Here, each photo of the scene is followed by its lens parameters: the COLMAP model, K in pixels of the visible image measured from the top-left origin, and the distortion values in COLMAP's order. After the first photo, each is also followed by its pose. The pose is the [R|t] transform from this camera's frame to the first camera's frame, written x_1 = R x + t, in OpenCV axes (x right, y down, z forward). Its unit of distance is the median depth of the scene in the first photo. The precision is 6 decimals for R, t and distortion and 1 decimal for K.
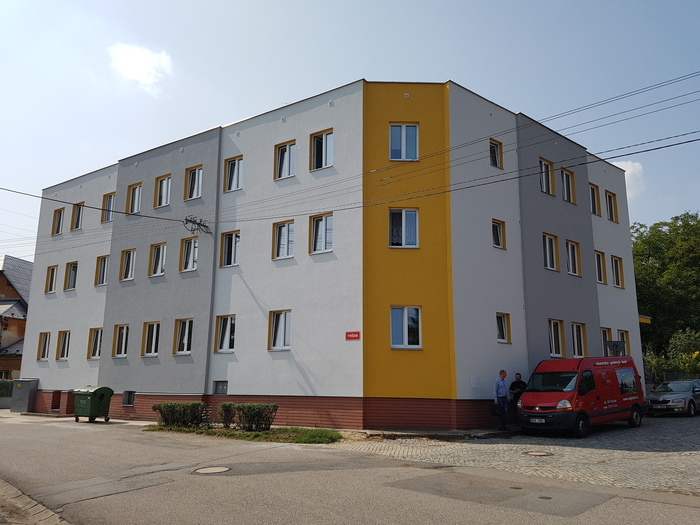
lens RADIAL K [[526.5, 0, 350.5], [0, 526.5, 276.0], [0, 0, 1]] dist [0.174303, -0.216287]
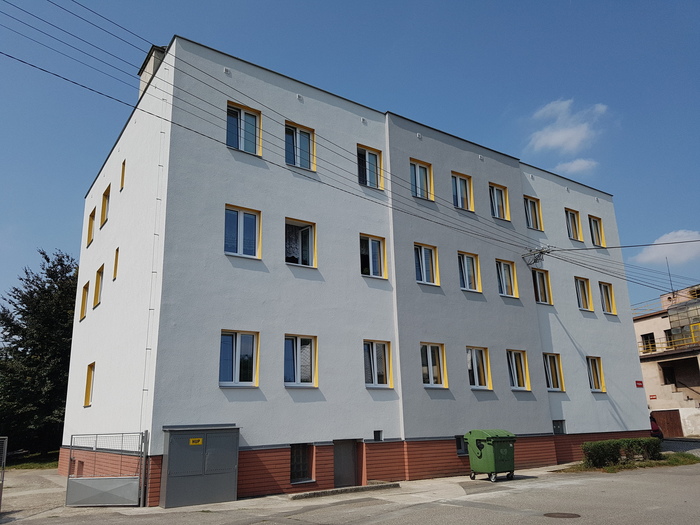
lens RADIAL K [[526.5, 0, 350.5], [0, 526.5, 276.0], [0, 0, 1]] dist [0.174303, -0.216287]
pose [[0.379197, 0.219478, 0.898910, -1.241928], [-0.152183, 0.973027, -0.173377, 0.156087], [-0.912716, -0.071055, 0.402370, 0.892669]]
